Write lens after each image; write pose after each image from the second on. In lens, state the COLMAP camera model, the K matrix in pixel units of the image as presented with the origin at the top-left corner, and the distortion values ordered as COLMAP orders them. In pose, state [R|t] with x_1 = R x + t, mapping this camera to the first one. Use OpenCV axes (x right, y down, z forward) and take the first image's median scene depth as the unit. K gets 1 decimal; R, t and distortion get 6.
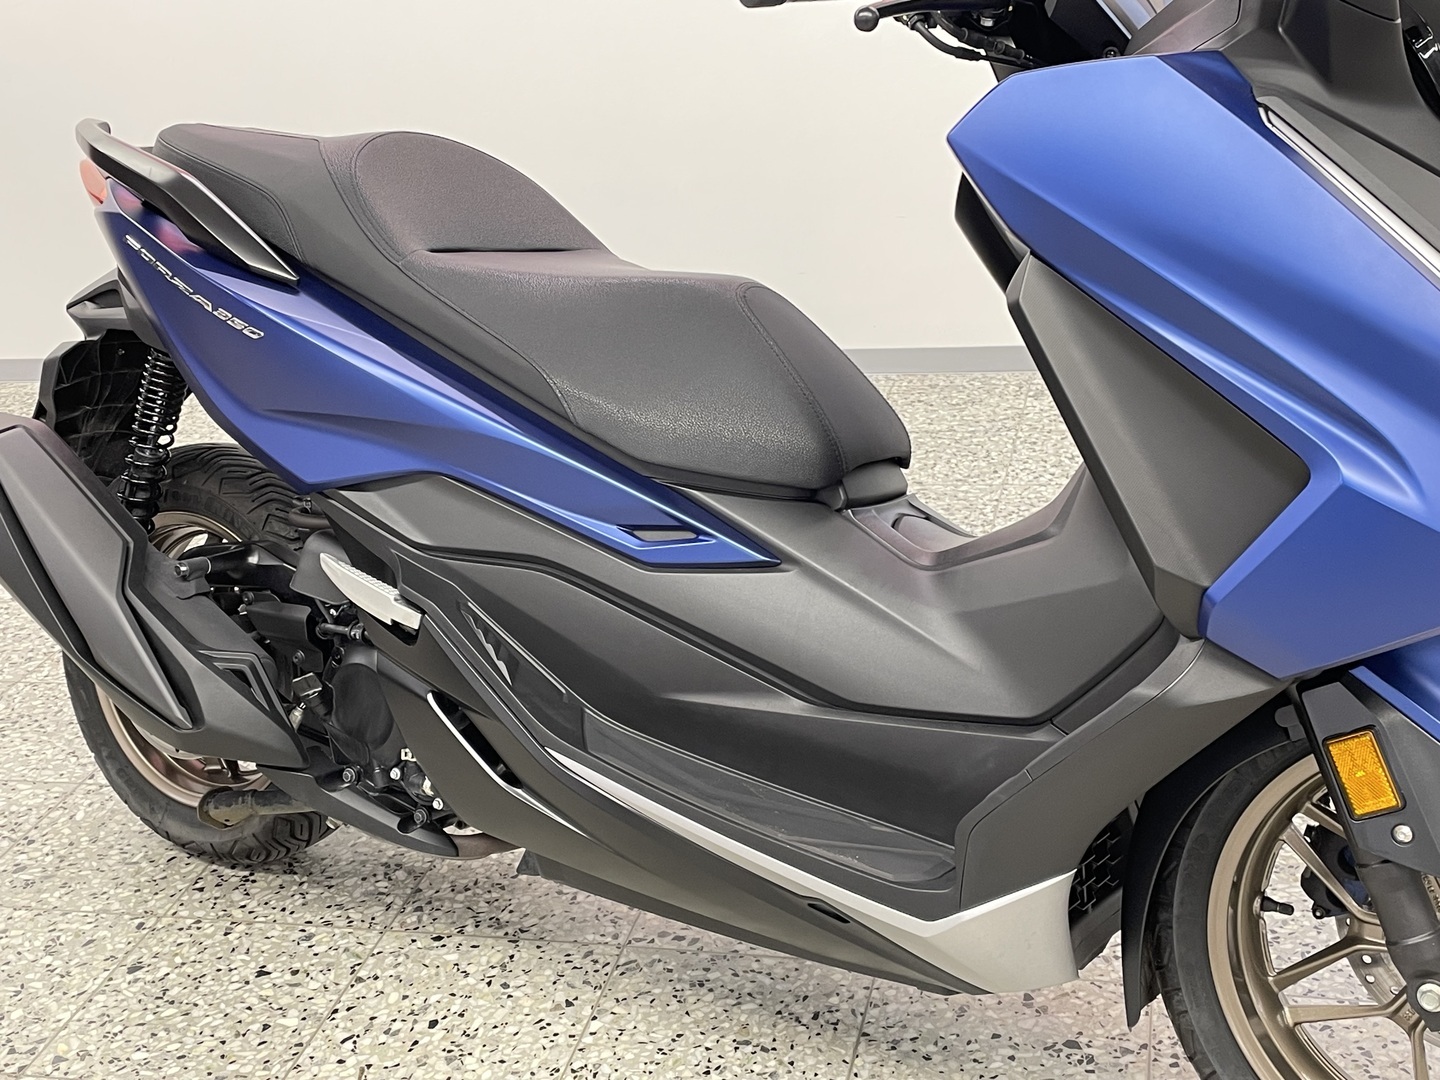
lens RADIAL K [[1815.8, 0, 703.8], [0, 1815.8, 542.6], [0, 0, 1]] dist [0.142492, -0.357703]
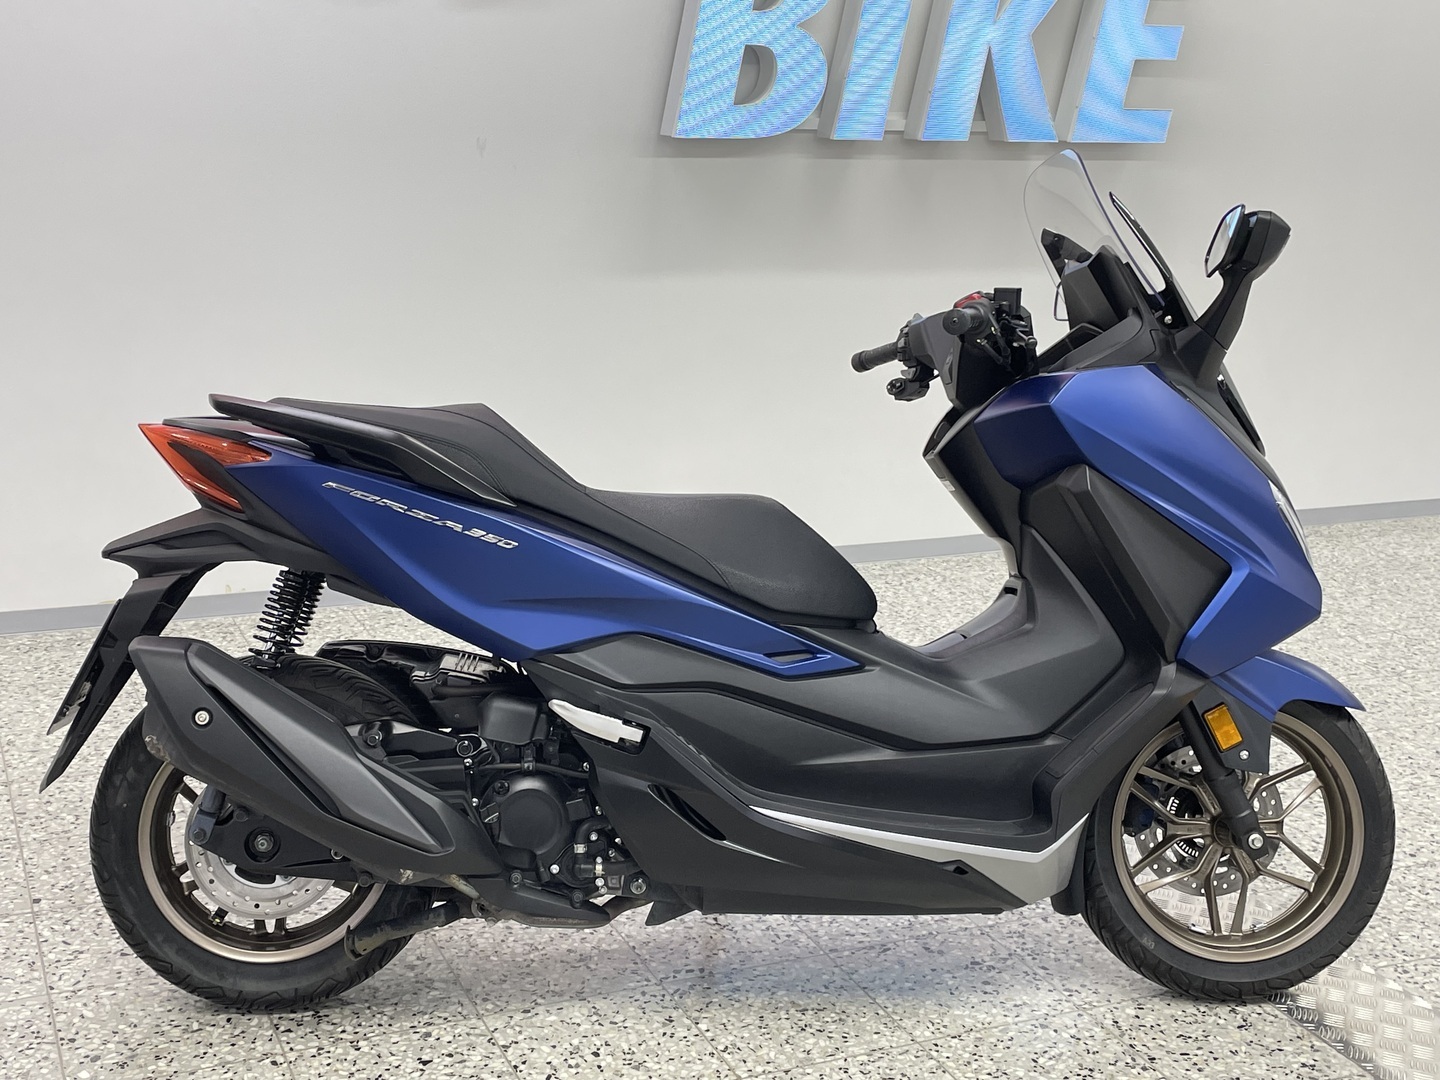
lens RADIAL K [[1815.8, 0, 703.8], [0, 1815.8, 542.6], [0, 0, 1]] dist [0.142492, -0.357703]
pose [[0.792797, -0.047001, 0.607670, -1.054180], [0.133442, 0.986218, -0.097815, 0.042794], [-0.594698, 0.158636, 0.788143, -0.191254]]
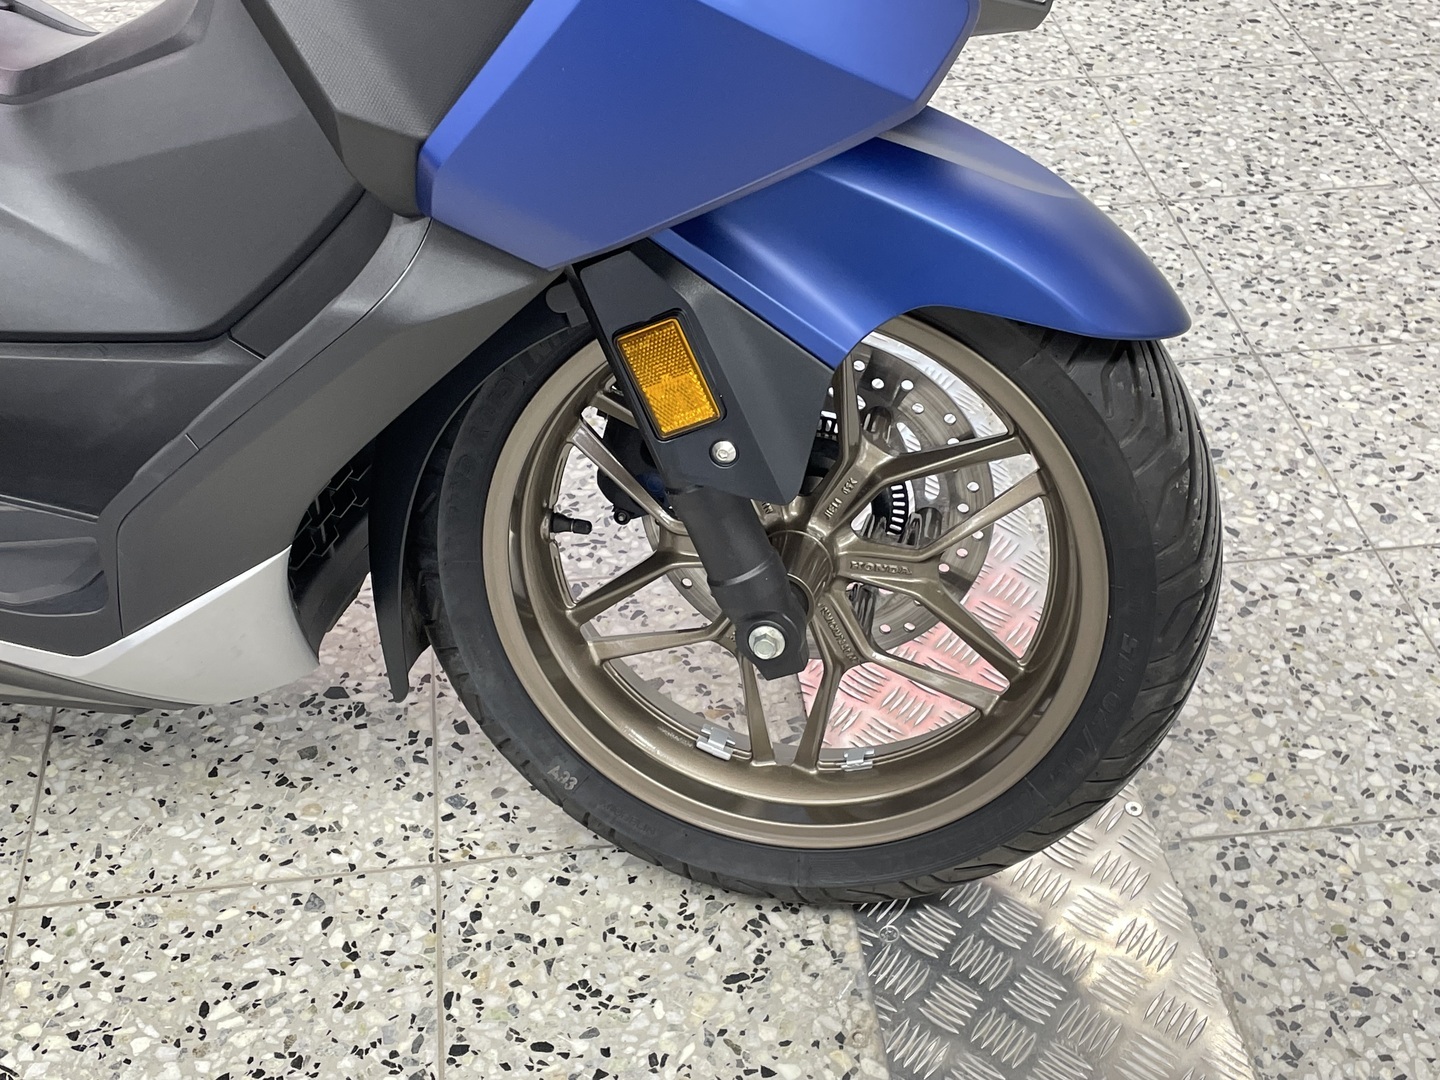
lens RADIAL K [[1815.8, 0, 703.8], [0, 1815.8, 542.6], [0, 0, 1]] dist [0.142492, -0.357703]
pose [[0.927457, -0.164175, 0.335961, 0.106211], [0.051147, 0.945715, 0.320948, -0.032842], [-0.370415, -0.280482, 0.885507, 0.303117]]
